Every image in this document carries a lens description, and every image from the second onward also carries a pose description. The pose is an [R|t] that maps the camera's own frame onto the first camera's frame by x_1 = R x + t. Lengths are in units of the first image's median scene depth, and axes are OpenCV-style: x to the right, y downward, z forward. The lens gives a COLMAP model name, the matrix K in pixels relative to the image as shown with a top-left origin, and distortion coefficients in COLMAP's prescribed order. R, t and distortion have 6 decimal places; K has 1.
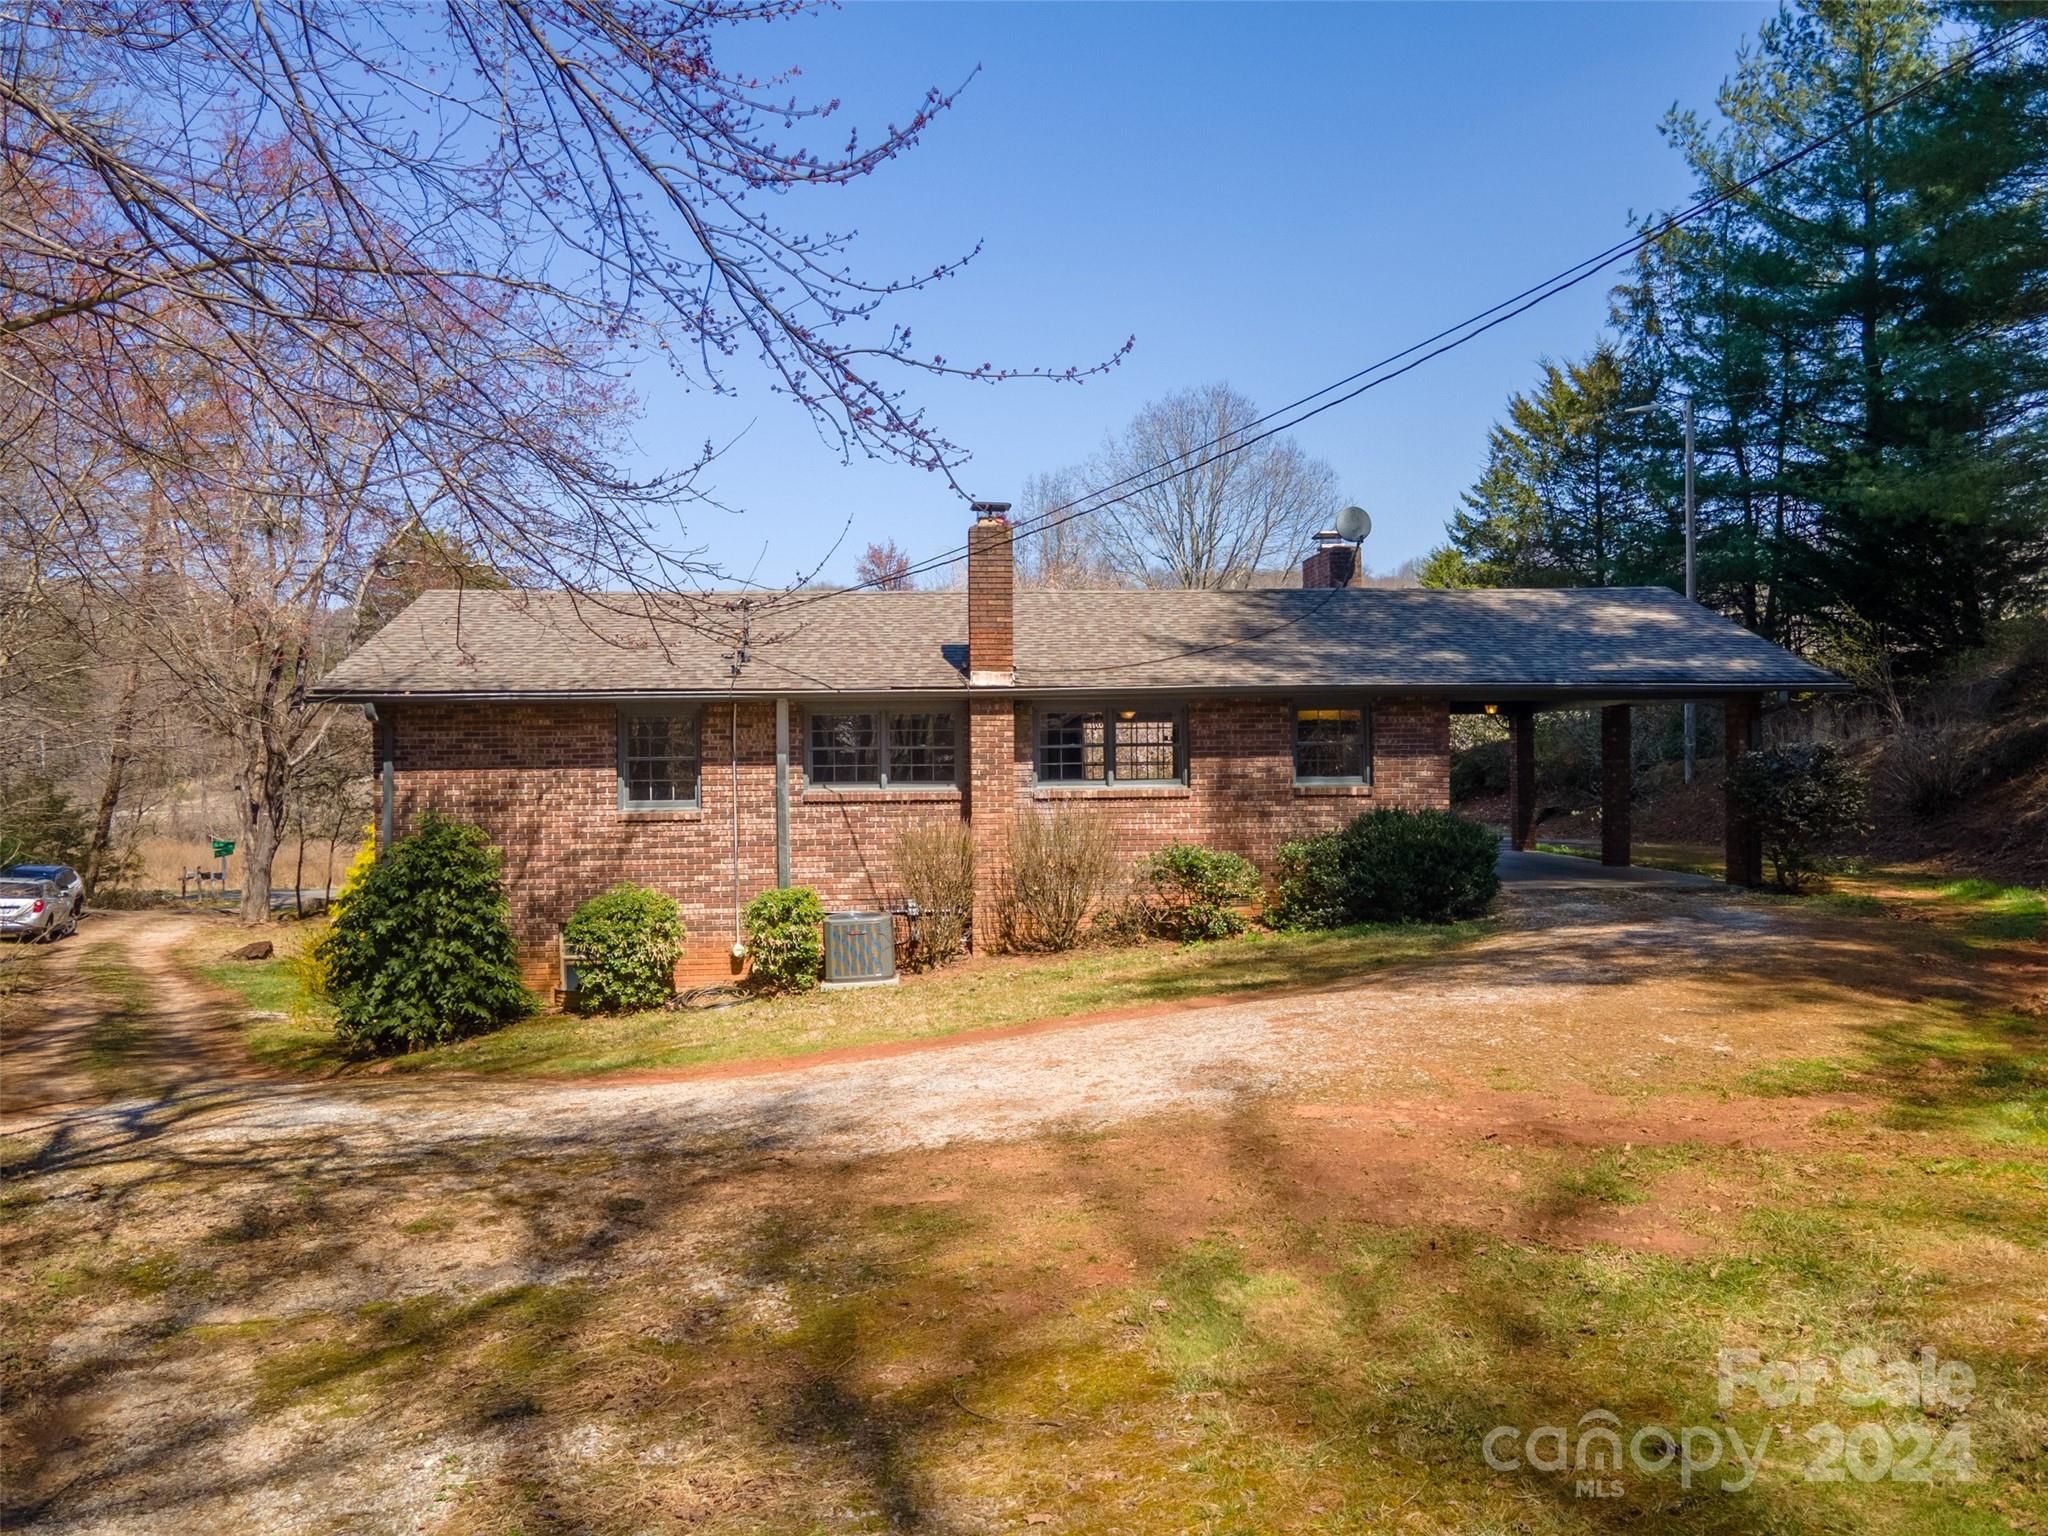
lens RADIAL K [[1489.4, 0, 1012.1], [0, 1489.4, 766.5], [0, 0, 1]] dist [0.035179, 0.012407]
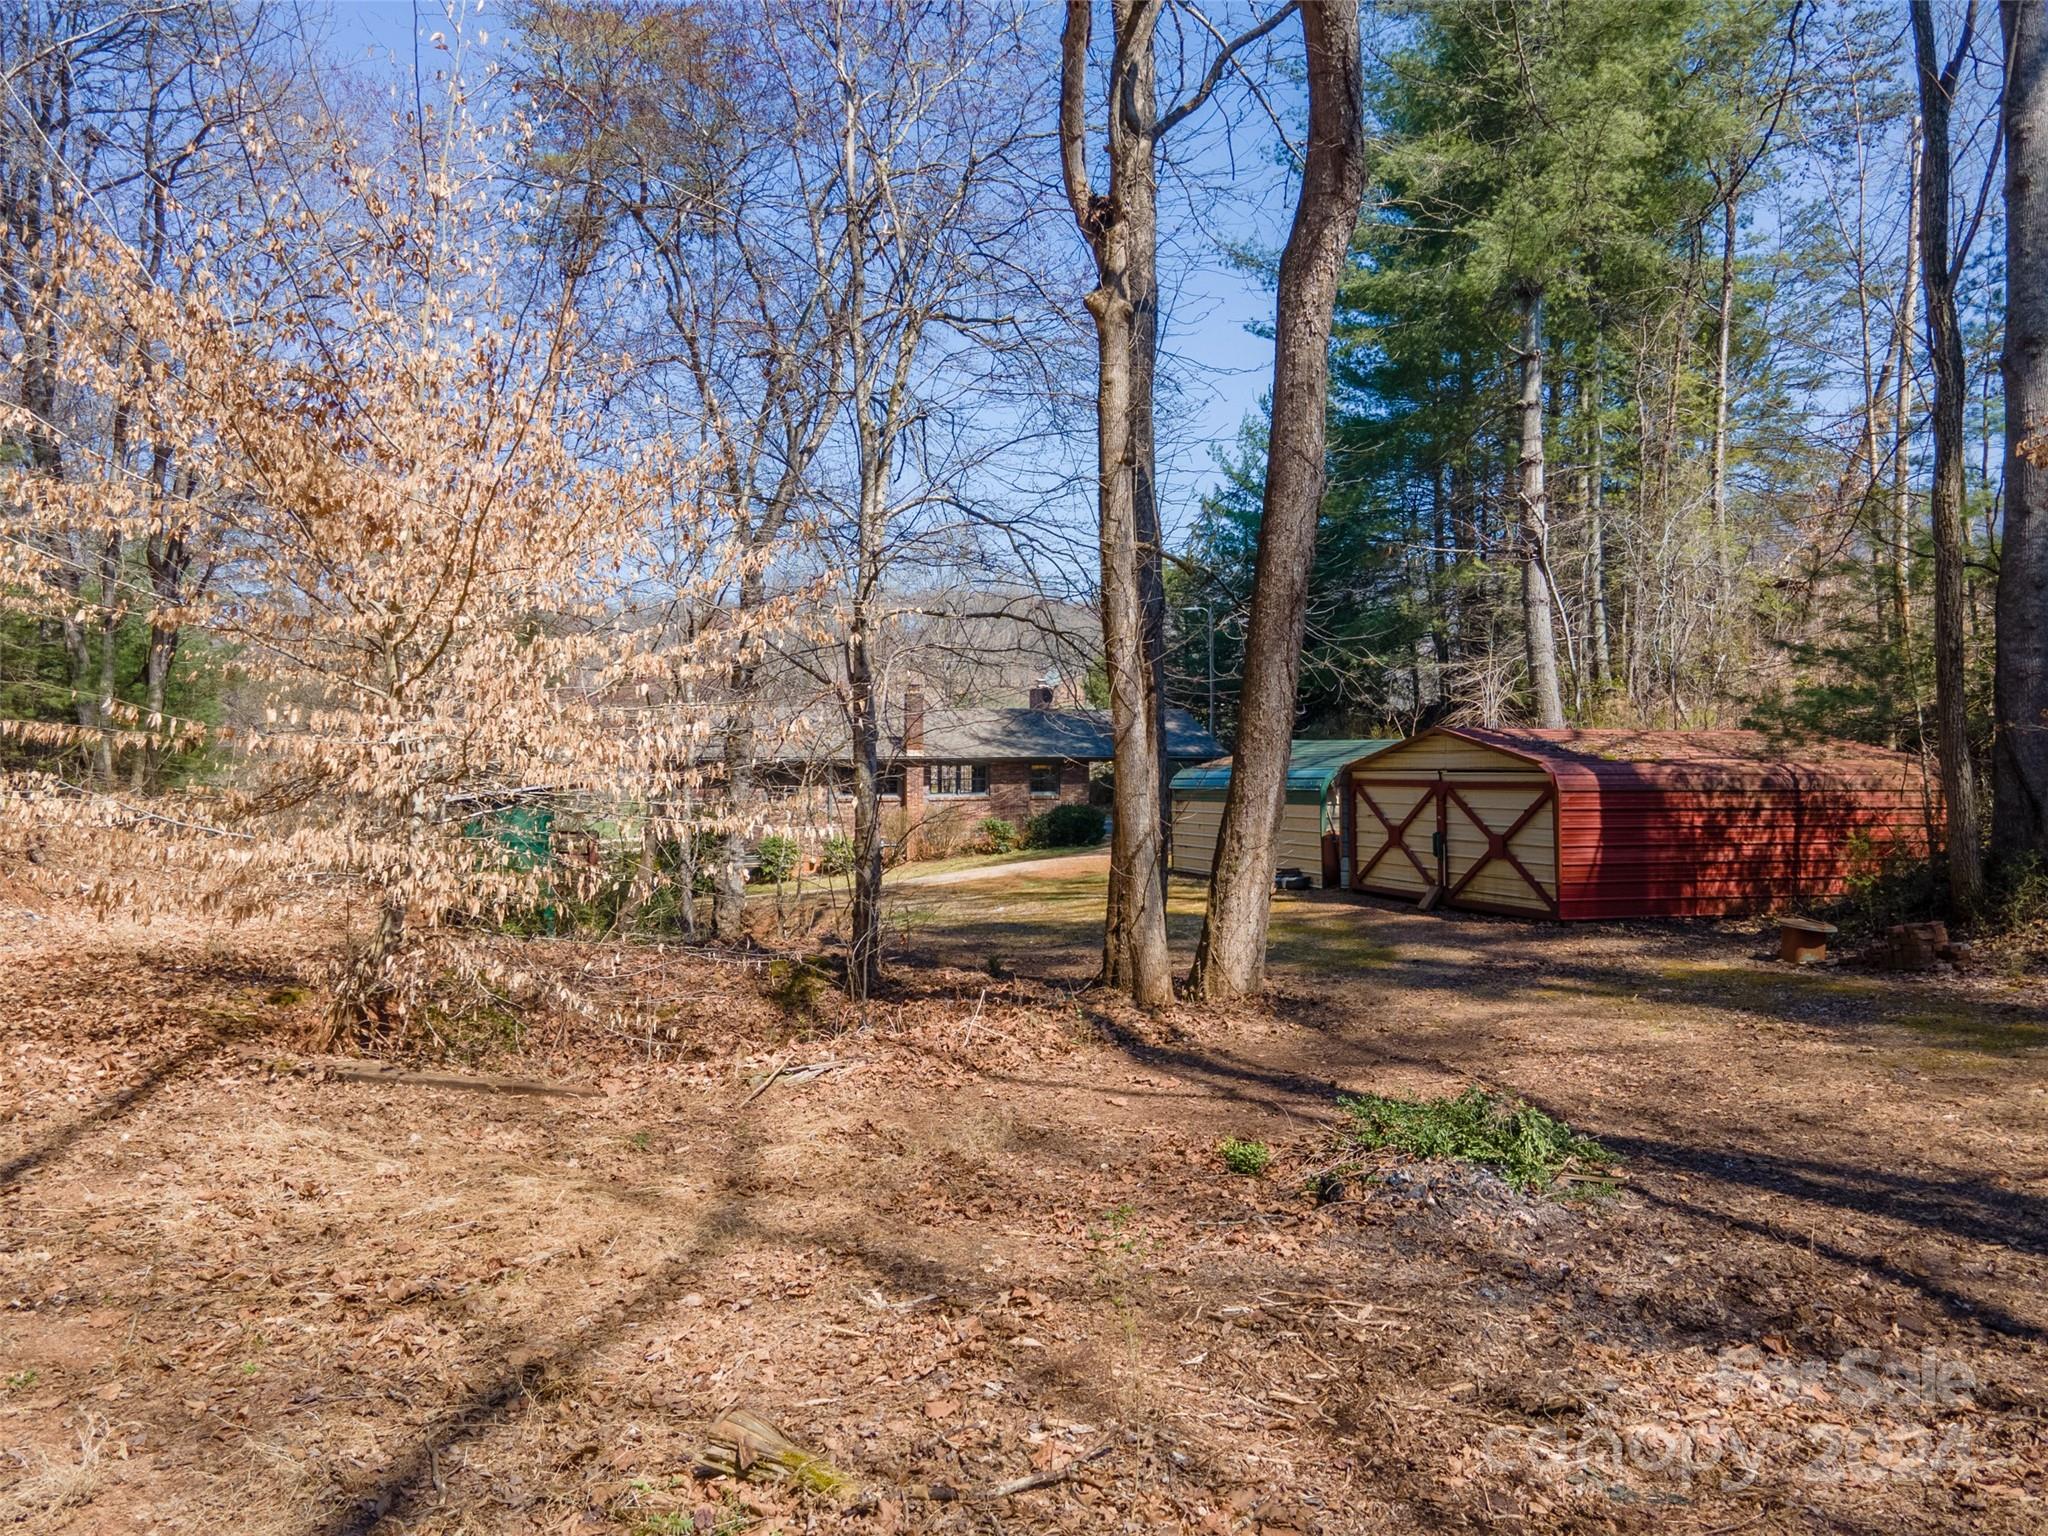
lens RADIAL K [[1489.4, 0, 1012.1], [0, 1489.4, 766.5], [0, 0, 1]] dist [0.035179, 0.012407]
pose [[0.976738, 0.016371, 0.213811, -0.391035], [-0.012110, 0.999701, -0.021221, 0.015572], [-0.214095, 0.018138, 0.976644, -1.504856]]
